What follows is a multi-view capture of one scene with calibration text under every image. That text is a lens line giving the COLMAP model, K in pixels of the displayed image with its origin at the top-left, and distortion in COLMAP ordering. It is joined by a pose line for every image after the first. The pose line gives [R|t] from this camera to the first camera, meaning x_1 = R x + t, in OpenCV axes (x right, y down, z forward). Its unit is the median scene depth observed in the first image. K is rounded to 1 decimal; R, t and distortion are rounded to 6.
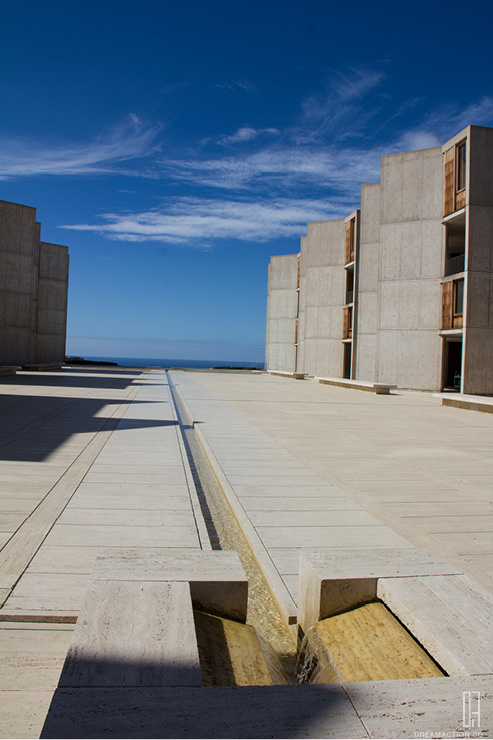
lens RADIAL K [[622.3, 0, 246.8], [0, 622.3, 366.9], [0, 0, 1]] dist [-0.145383, 0.050796]
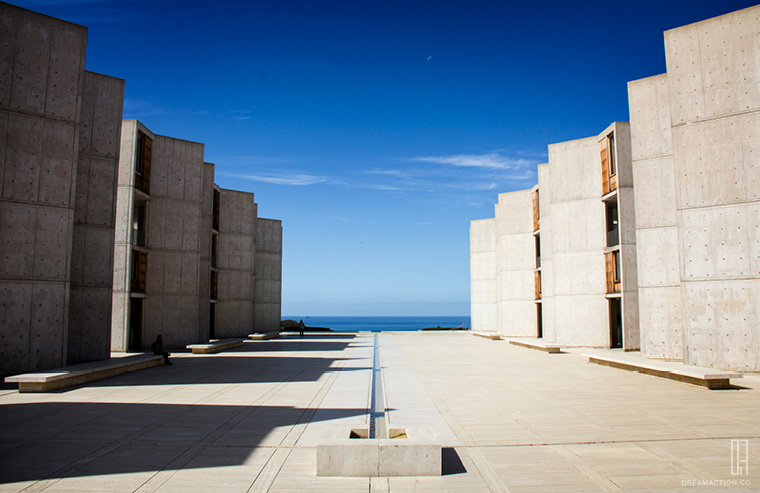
lens RADIAL K [[633.1, 0, 393.1], [0, 633.1, 245.3], [0, 0, 1]] dist [-0.199477, 0.162436]
pose [[0.993719, -0.046393, -0.101834, 0.025781], [0.033275, 0.991352, -0.126937, -0.010194], [0.106843, 0.122752, 0.986669, -0.118166]]
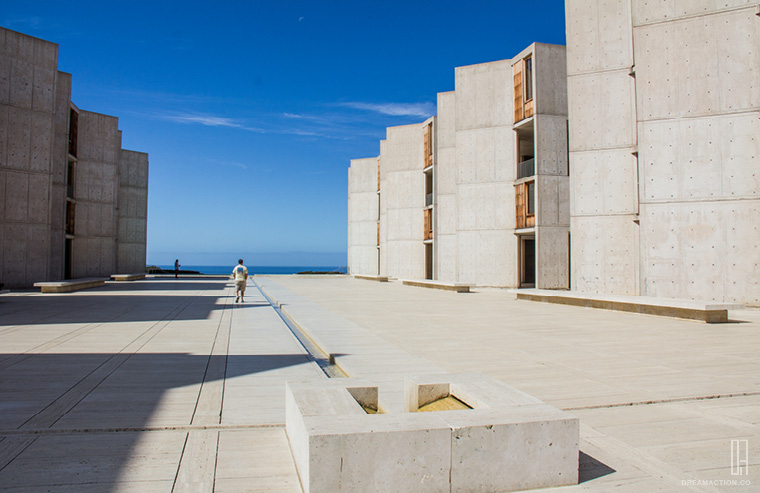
lens RADIAL K [[633.1, 0, 390.4], [0, 633.1, 231.8], [0, 0, 1]] dist [-0.199477, 0.162436]
pose [[0.994664, -0.025594, 0.099944, -0.005188], [0.031563, 0.997782, -0.058612, 0.000515], [-0.098222, 0.061454, 0.993265, -0.037014]]
